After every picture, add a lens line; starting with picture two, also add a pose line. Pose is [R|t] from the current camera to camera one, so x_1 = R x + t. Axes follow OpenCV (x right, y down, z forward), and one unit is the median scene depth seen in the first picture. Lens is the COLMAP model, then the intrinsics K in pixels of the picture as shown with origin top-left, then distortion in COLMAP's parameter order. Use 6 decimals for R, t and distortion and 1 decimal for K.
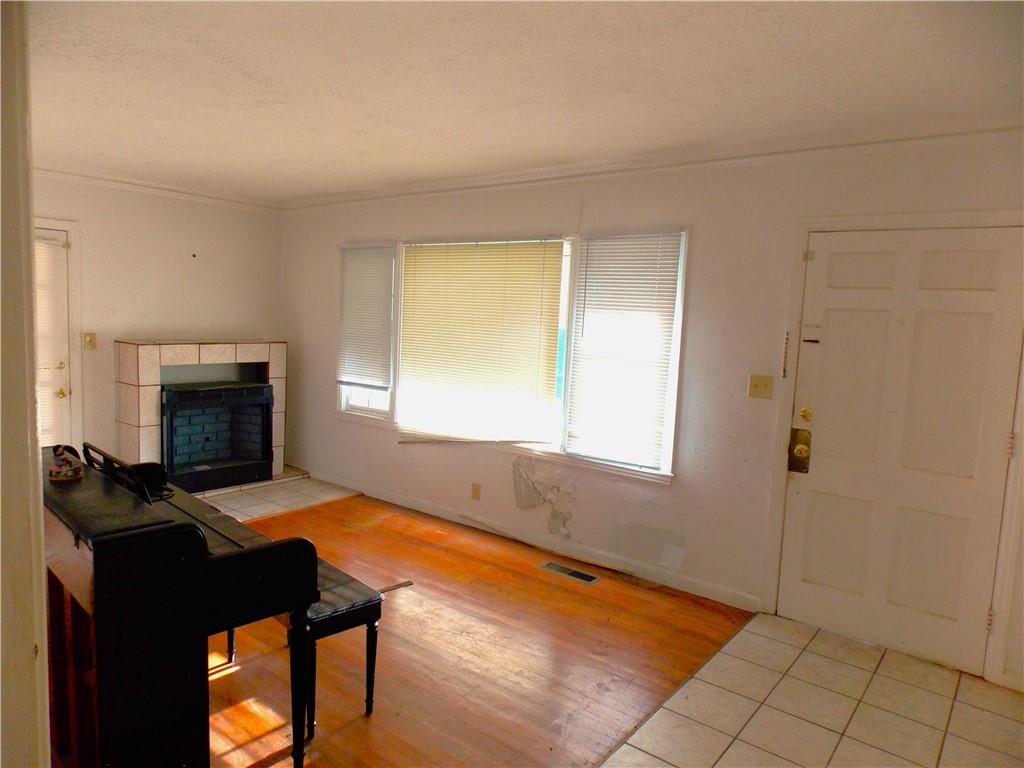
lens RADIAL K [[678.4, 0, 514.1], [0, 678.4, 378.8], [0, 0, 1]] dist [0.006661, -0.003055]
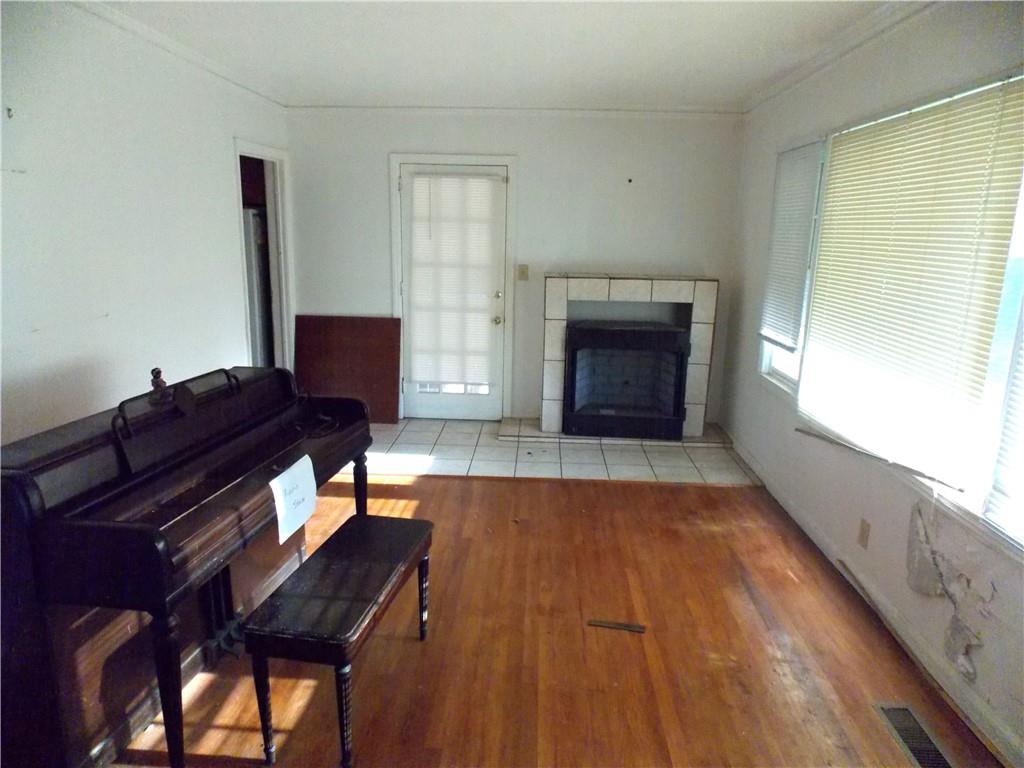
lens RADIAL K [[678.4, 0, 514.1], [0, 678.4, 378.8], [0, 0, 1]] dist [0.006661, -0.003055]
pose [[0.580998, 0.147878, -0.800358, 0.210888], [-0.078048, 0.988947, 0.126066, -0.022548], [0.810154, -0.010778, 0.586118, 0.351983]]
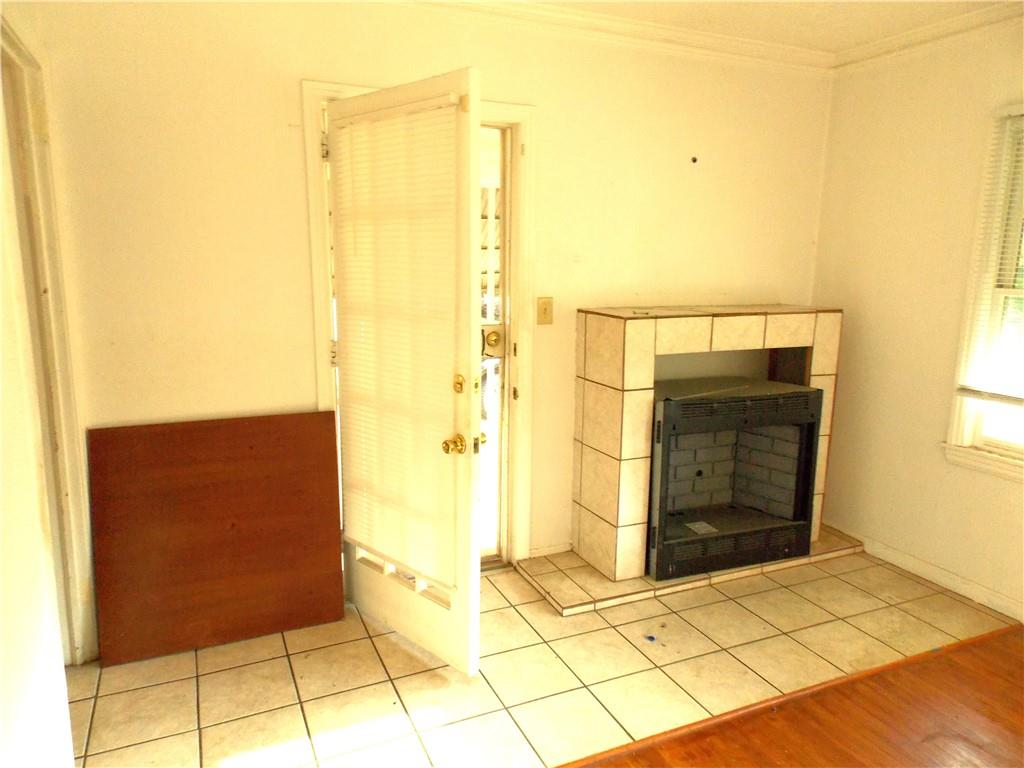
lens RADIAL K [[678.4, 0, 514.1], [0, 678.4, 378.8], [0, 0, 1]] dist [0.006661, -0.003055]
pose [[0.883210, 0.048247, -0.466489, -0.339571], [-0.021900, 0.997852, 0.061739, -0.029641], [0.468465, -0.044312, 0.882370, 0.421163]]
